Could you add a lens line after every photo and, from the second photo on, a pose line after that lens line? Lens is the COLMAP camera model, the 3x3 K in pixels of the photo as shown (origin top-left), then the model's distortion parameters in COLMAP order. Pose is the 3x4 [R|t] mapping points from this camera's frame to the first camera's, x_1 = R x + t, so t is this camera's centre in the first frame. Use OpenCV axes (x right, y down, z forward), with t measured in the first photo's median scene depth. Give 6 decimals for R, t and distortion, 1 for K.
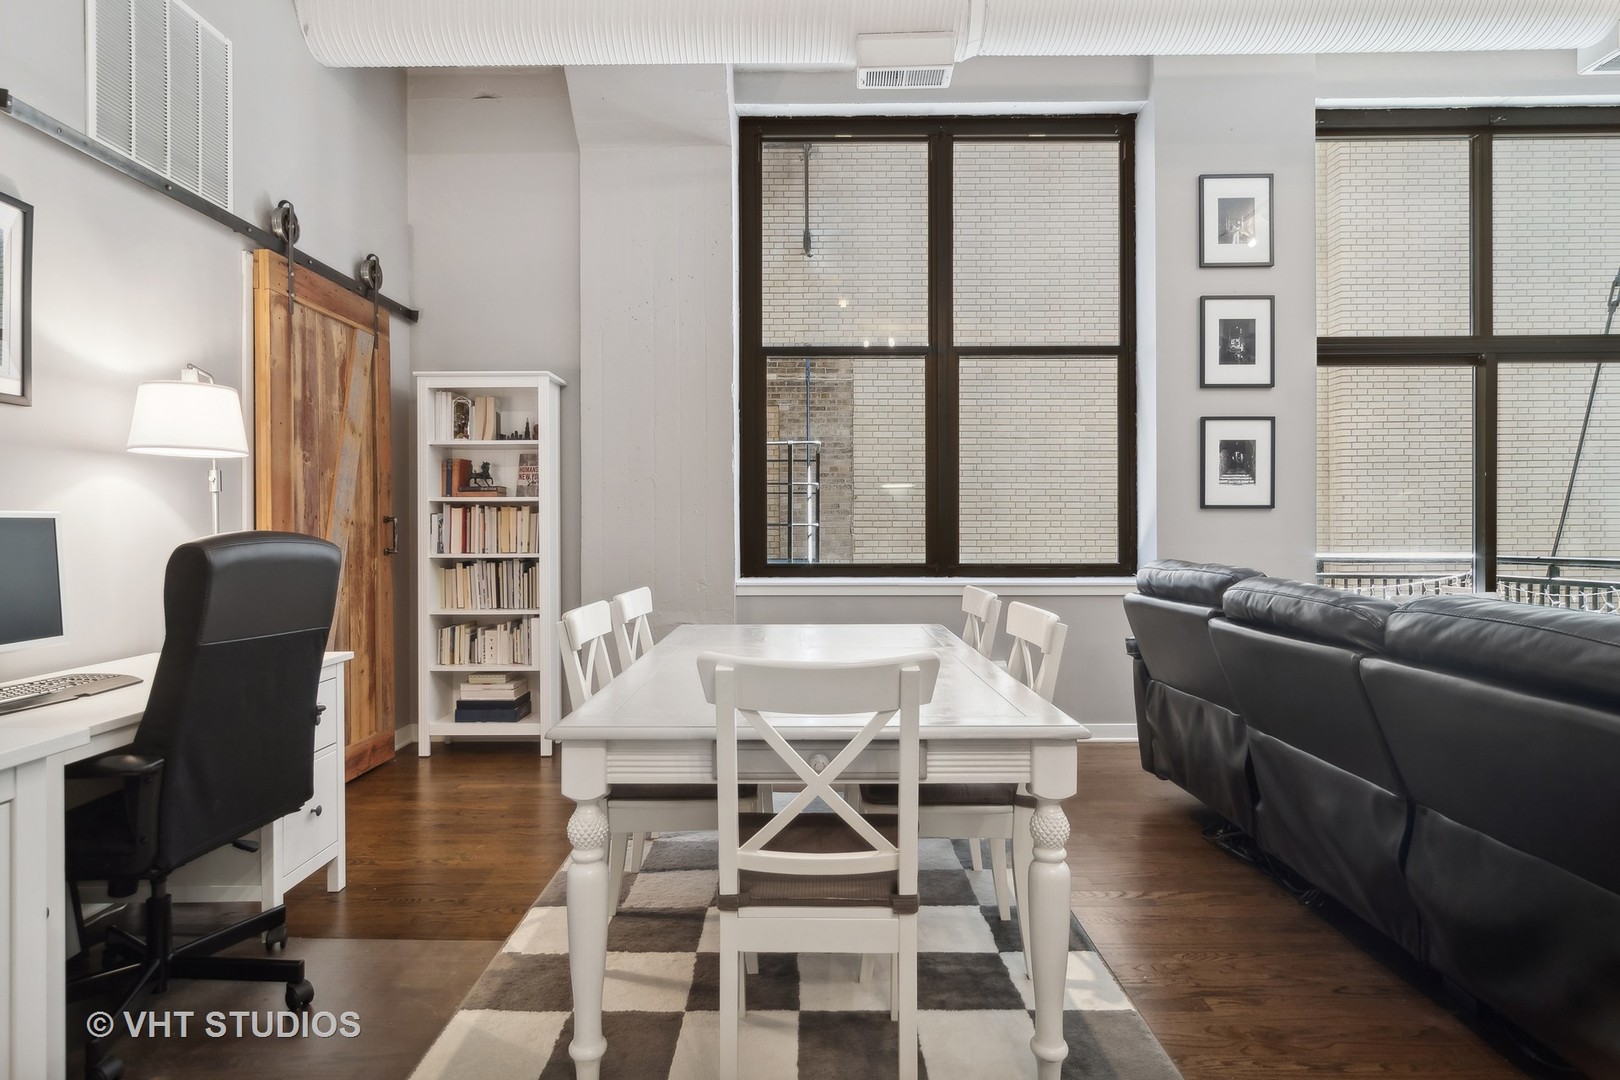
lens RADIAL K [[887.4, 0, 807.2], [0, 887.4, 527.8], [0, 0, 1]] dist [-0.001545, 0.002748]
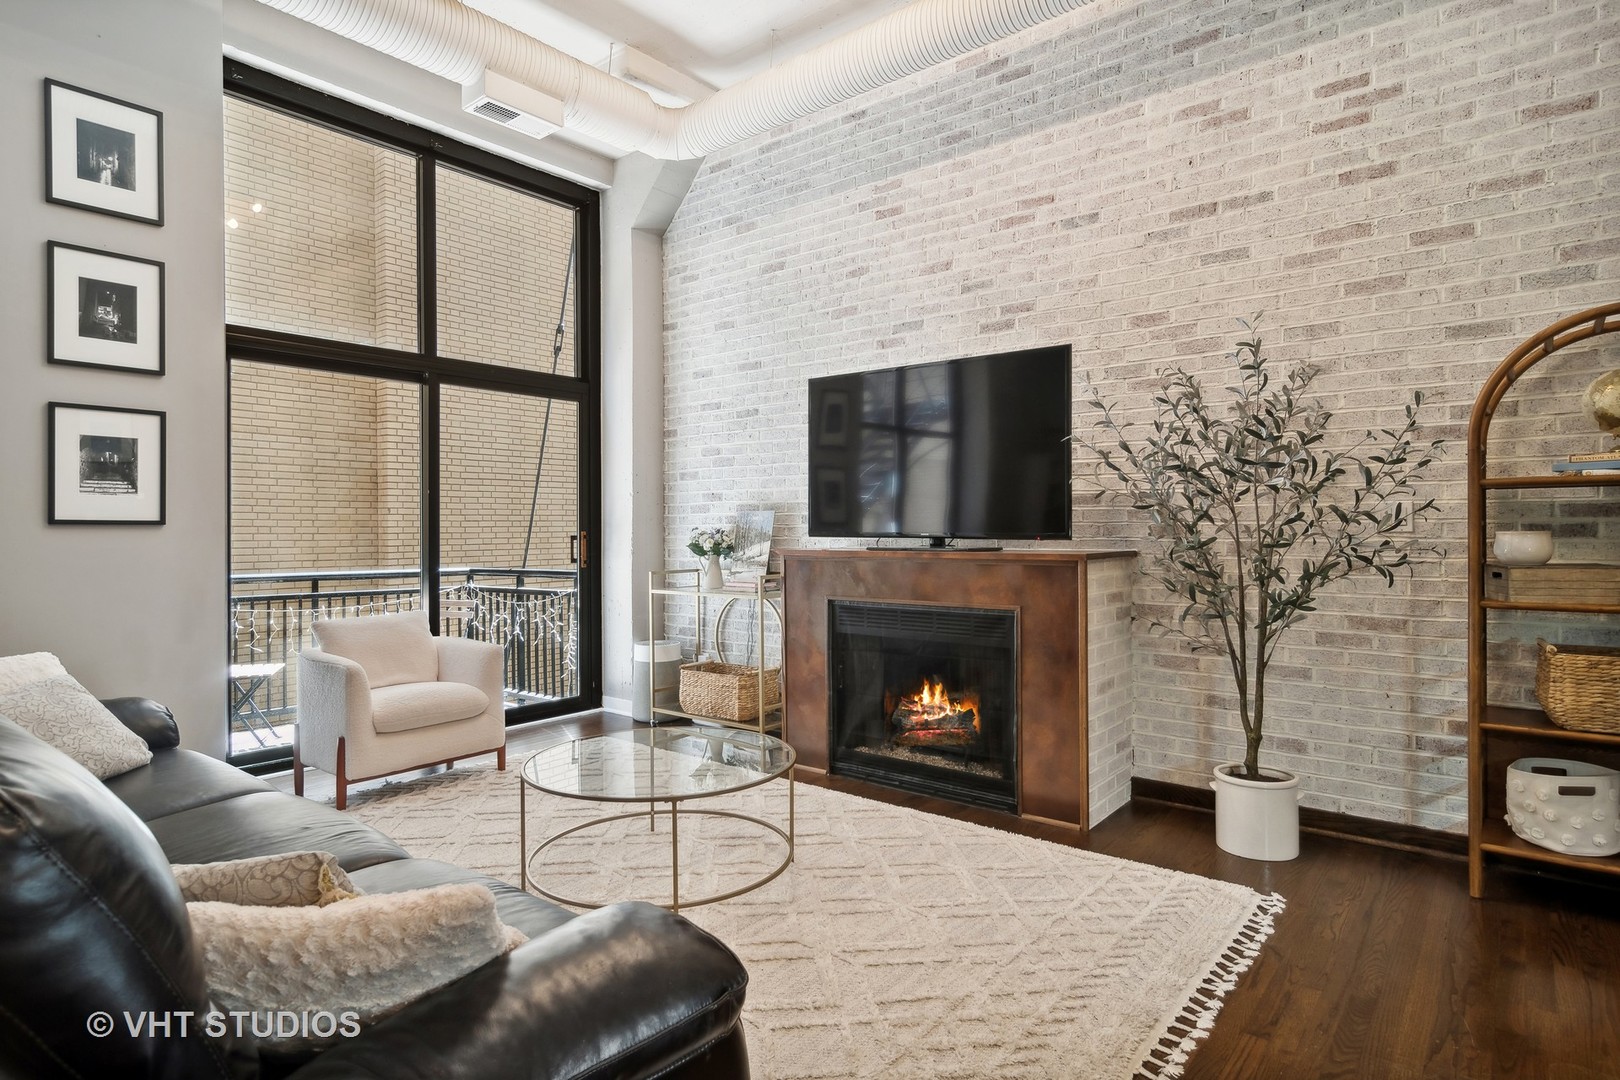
lens RADIAL K [[876.8, 0, 805.3], [0, 876.8, 532.1], [0, 0, 1]] dist [-0.001616, 0.003735]
pose [[0.630998, 0.000005, 0.775785, 0.271264], [0.003565, 0.999989, -0.002906, -0.010600], [-0.775776, 0.004599, 0.630991, 0.038105]]
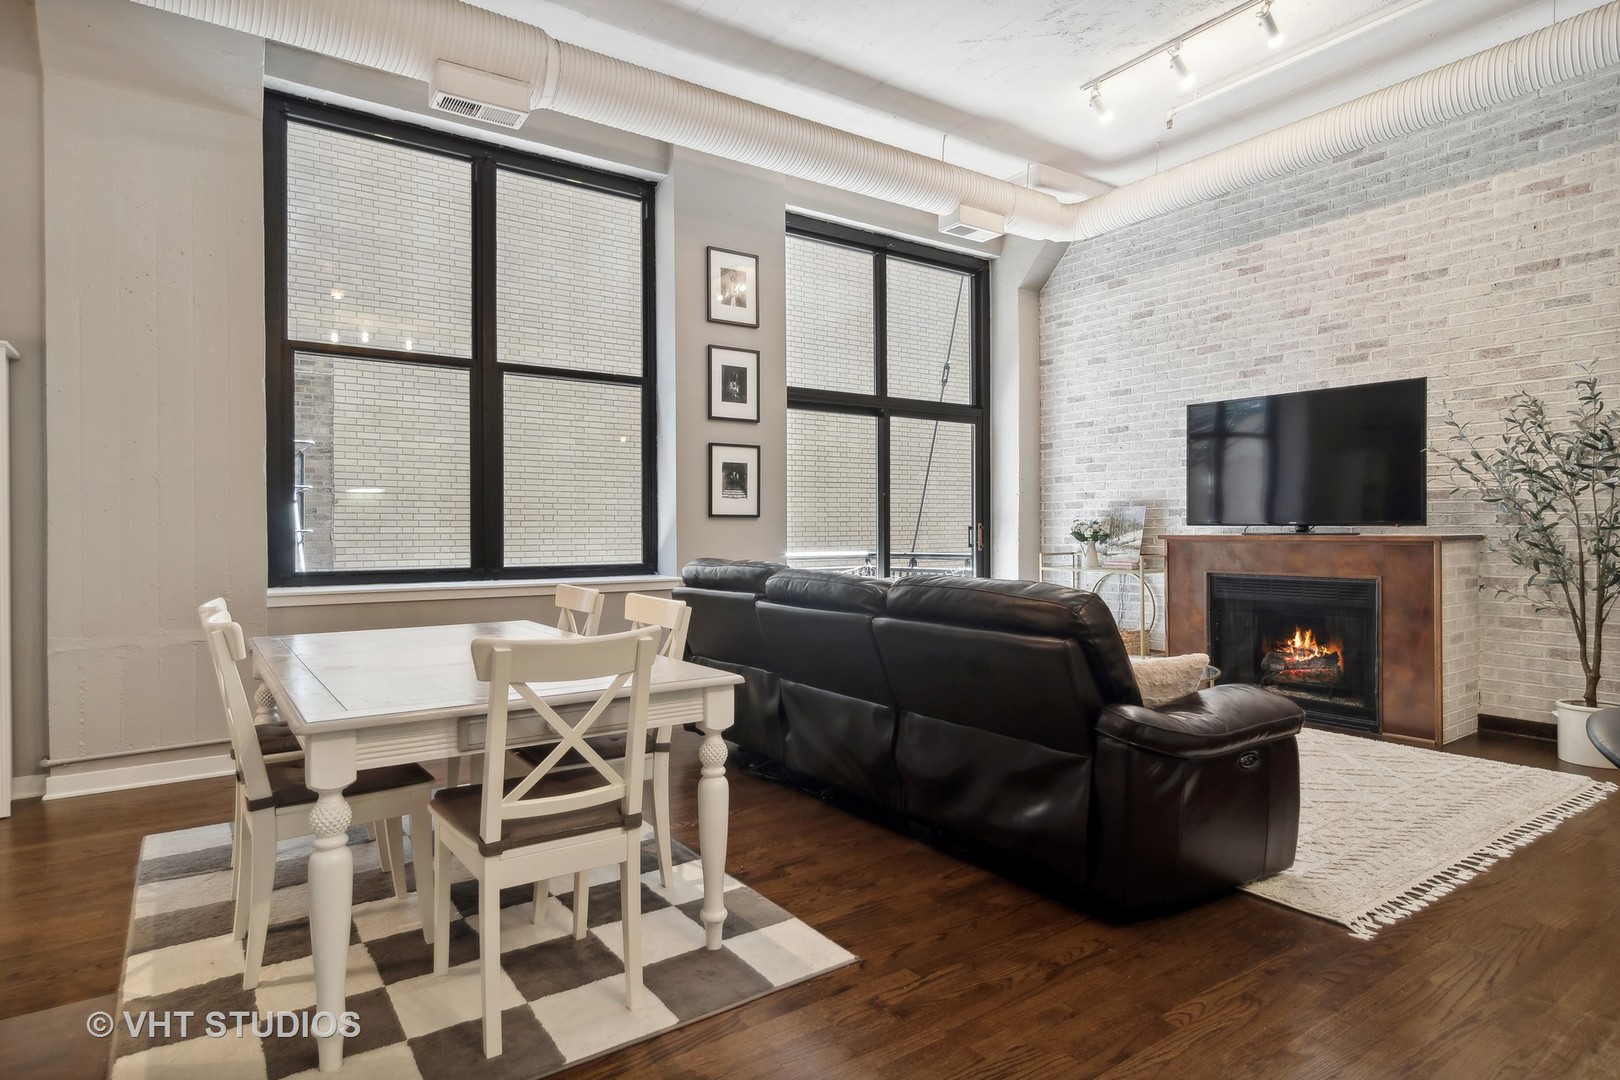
lens RADIAL K [[876.8, 0, 805.3], [0, 876.8, 532.1], [0, 0, 1]] dist [-0.001616, 0.003735]
pose [[0.816713, -0.001852, 0.577041, -0.147629], [0.003028, 0.999995, -0.001077, 0.000638], [-0.577036, 0.002627, 0.816715, -0.068818]]
